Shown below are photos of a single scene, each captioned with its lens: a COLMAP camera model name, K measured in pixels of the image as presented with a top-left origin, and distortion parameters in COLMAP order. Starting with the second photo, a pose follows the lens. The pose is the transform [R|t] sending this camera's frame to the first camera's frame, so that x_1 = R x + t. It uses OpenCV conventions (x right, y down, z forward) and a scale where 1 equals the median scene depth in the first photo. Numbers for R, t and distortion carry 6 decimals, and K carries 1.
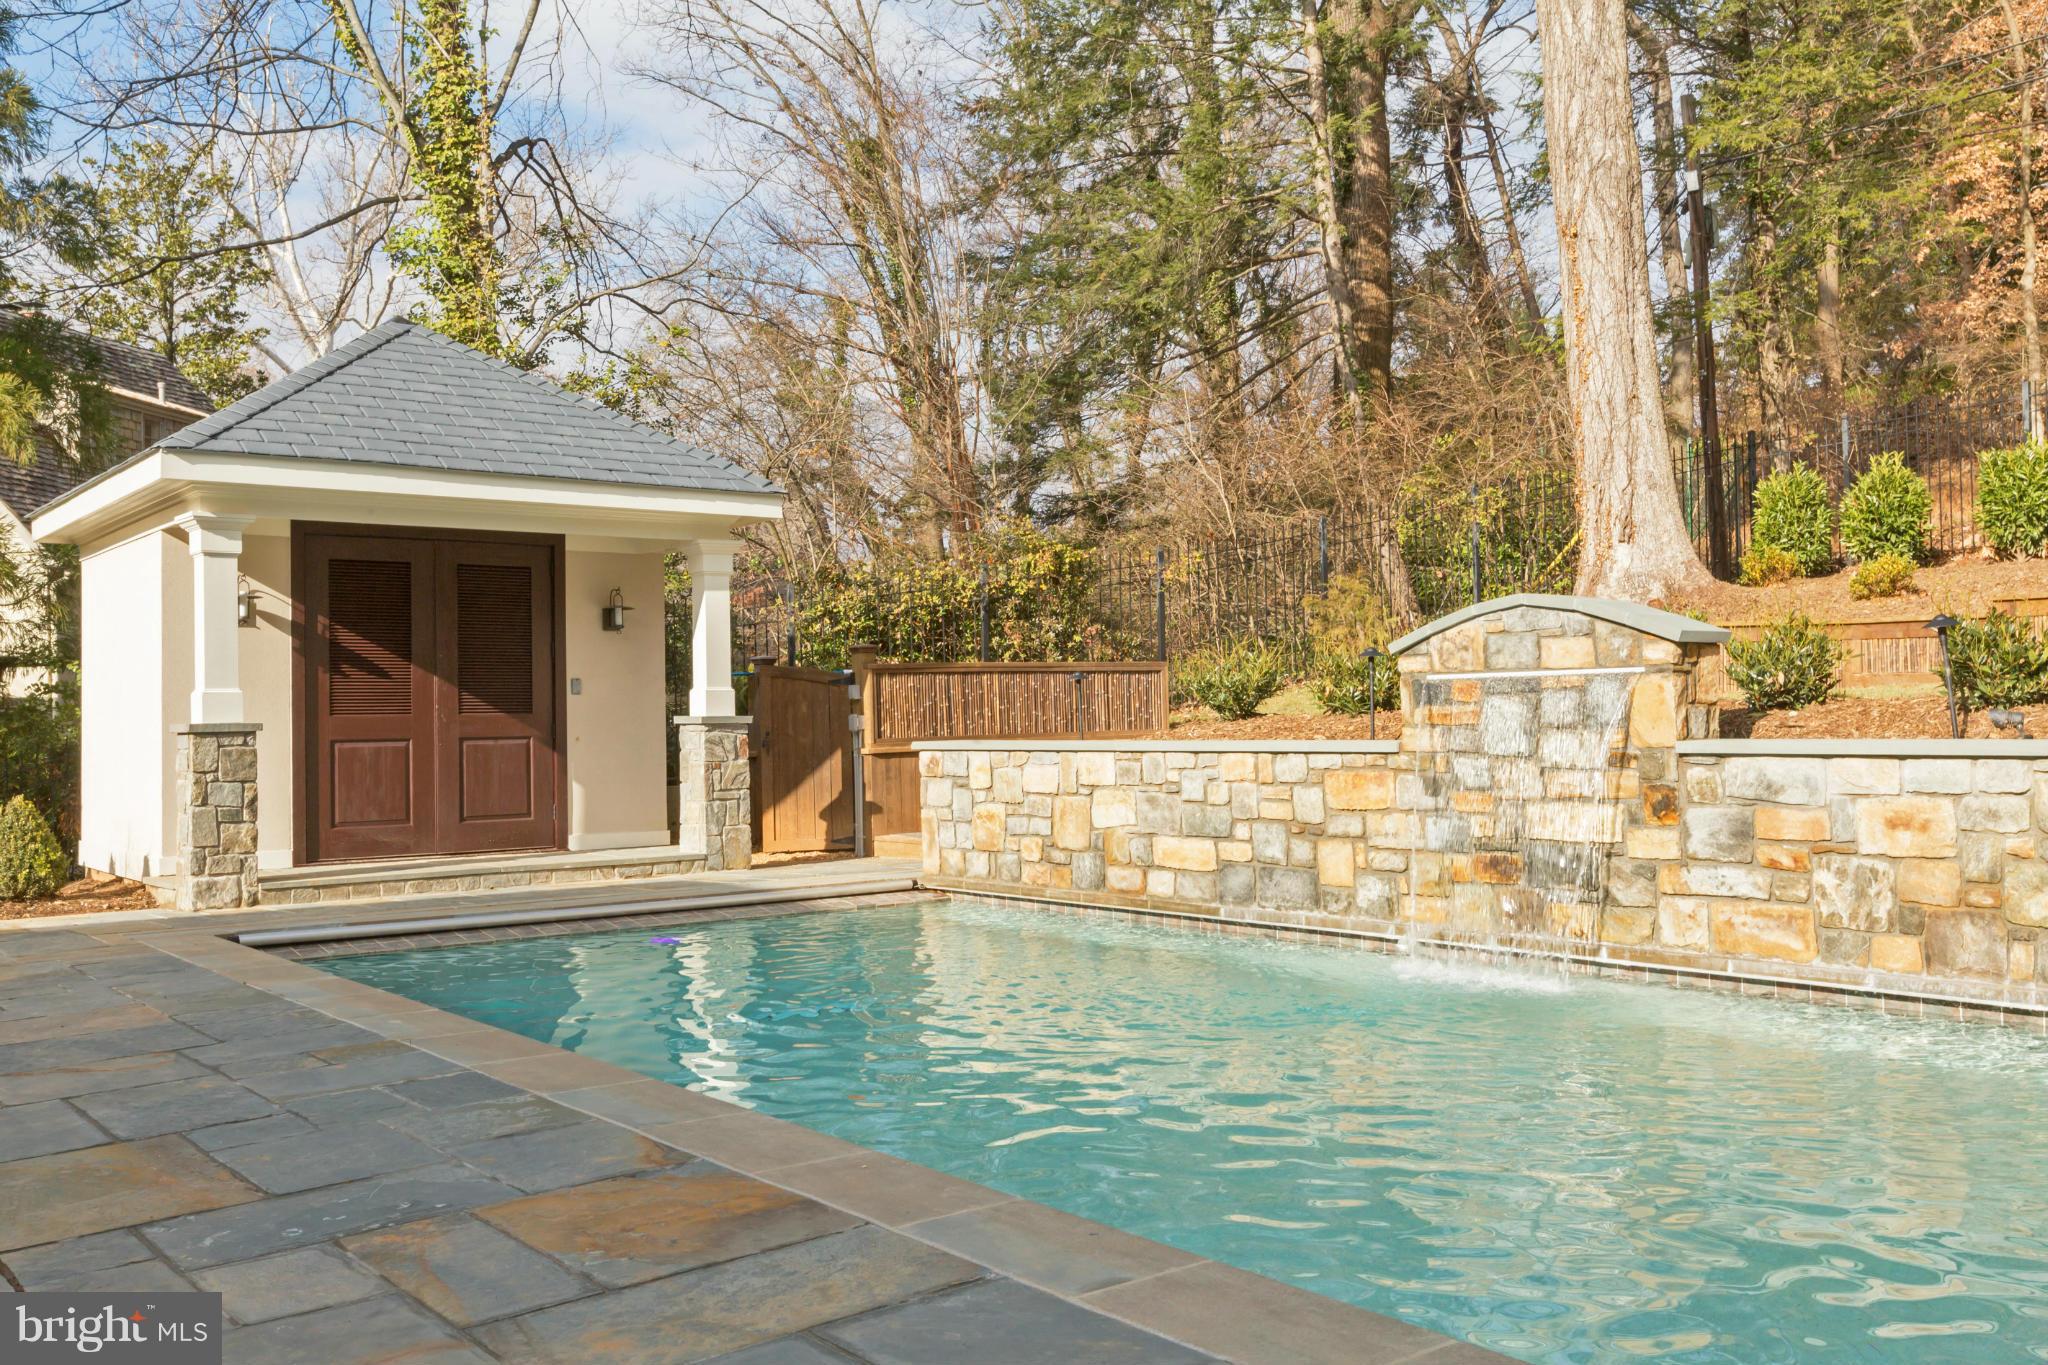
lens RADIAL K [[1814.5, 0, 1026.2], [0, 1814.5, 683.7], [0, 0, 1]] dist [0.006941, -0.003675]
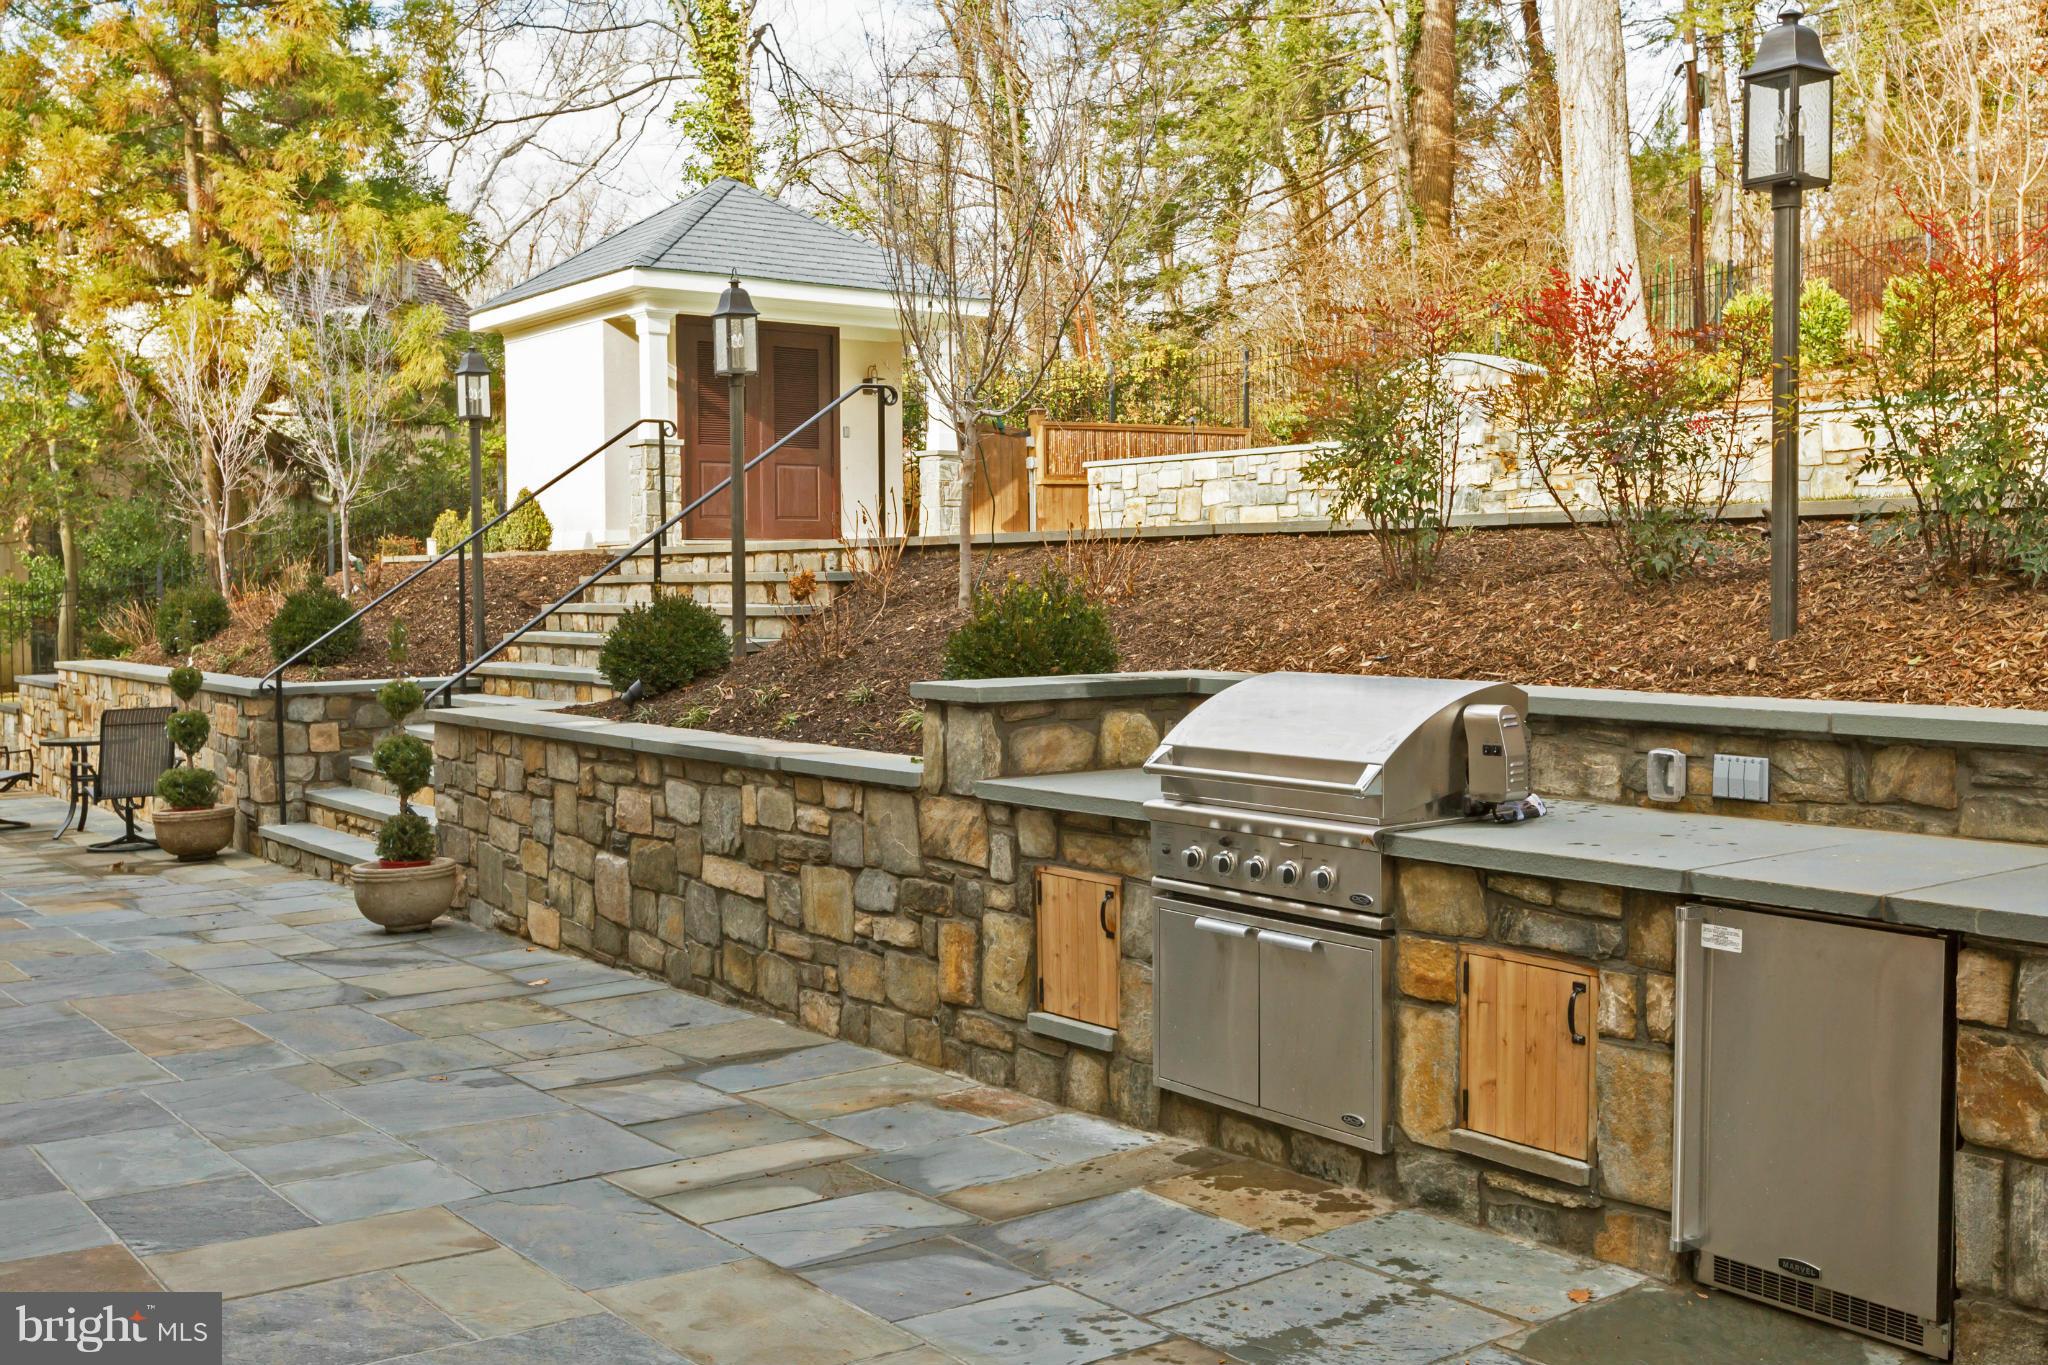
lens RADIAL K [[2061.0, 0, 1023.1], [0, 2061.0, 684.4], [0, 0, 1]] dist [0.004372, 0.000000]
pose [[0.999445, 0.013102, -0.030642, -0.038572], [-0.010960, 0.997553, 0.069056, 0.066963], [0.031472, -0.068682, 0.997142, -0.508951]]
